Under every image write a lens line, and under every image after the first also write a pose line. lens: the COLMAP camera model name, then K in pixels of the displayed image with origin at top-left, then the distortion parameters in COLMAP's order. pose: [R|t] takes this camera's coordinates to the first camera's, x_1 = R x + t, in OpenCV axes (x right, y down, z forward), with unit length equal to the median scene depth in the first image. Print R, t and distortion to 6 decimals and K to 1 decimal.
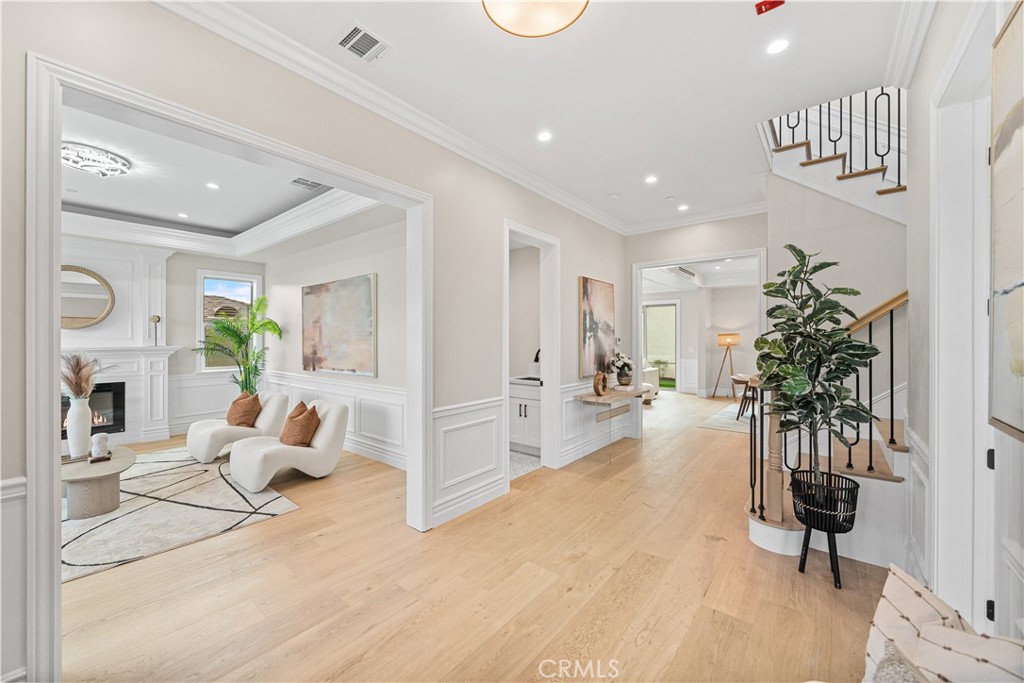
lens RADIAL K [[393.8, 0, 512.0], [0, 393.8, 341.5], [0, 0, 1]] dist [-0.000135, -0.000018]
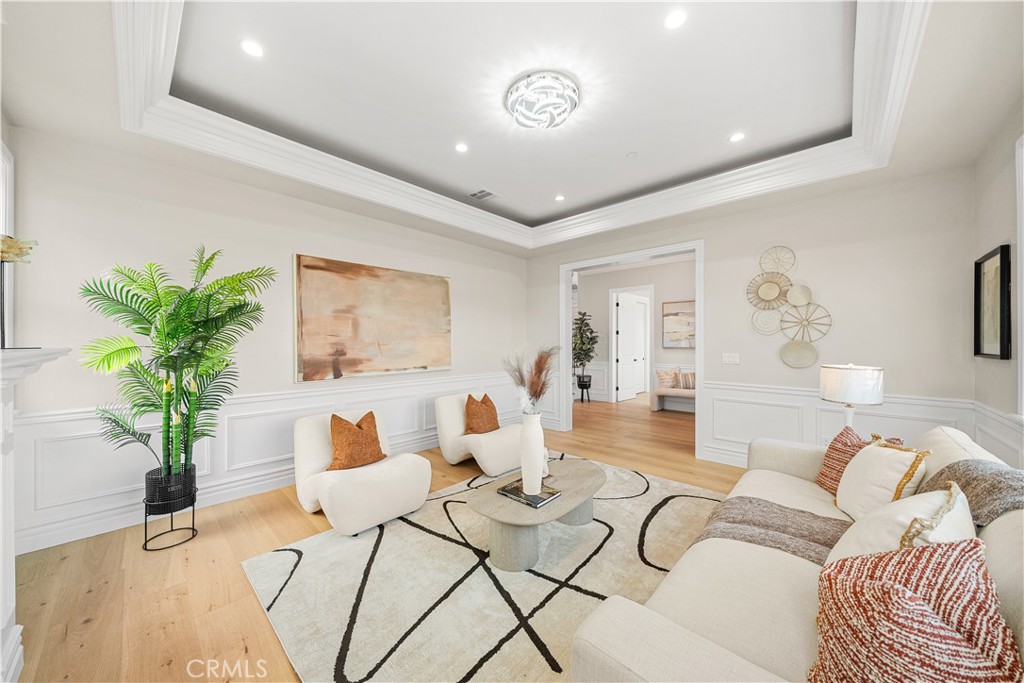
lens RADIAL K [[356.6, 0, 510.8], [0, 356.6, 336.0], [0, 0, 1]] dist [0.000074, -0.000030]
pose [[0.074361, 0.007051, 0.997206, -1.287040], [-0.003050, 0.999972, -0.006843, -0.000232], [-0.997227, -0.002533, 0.074381, 0.712962]]
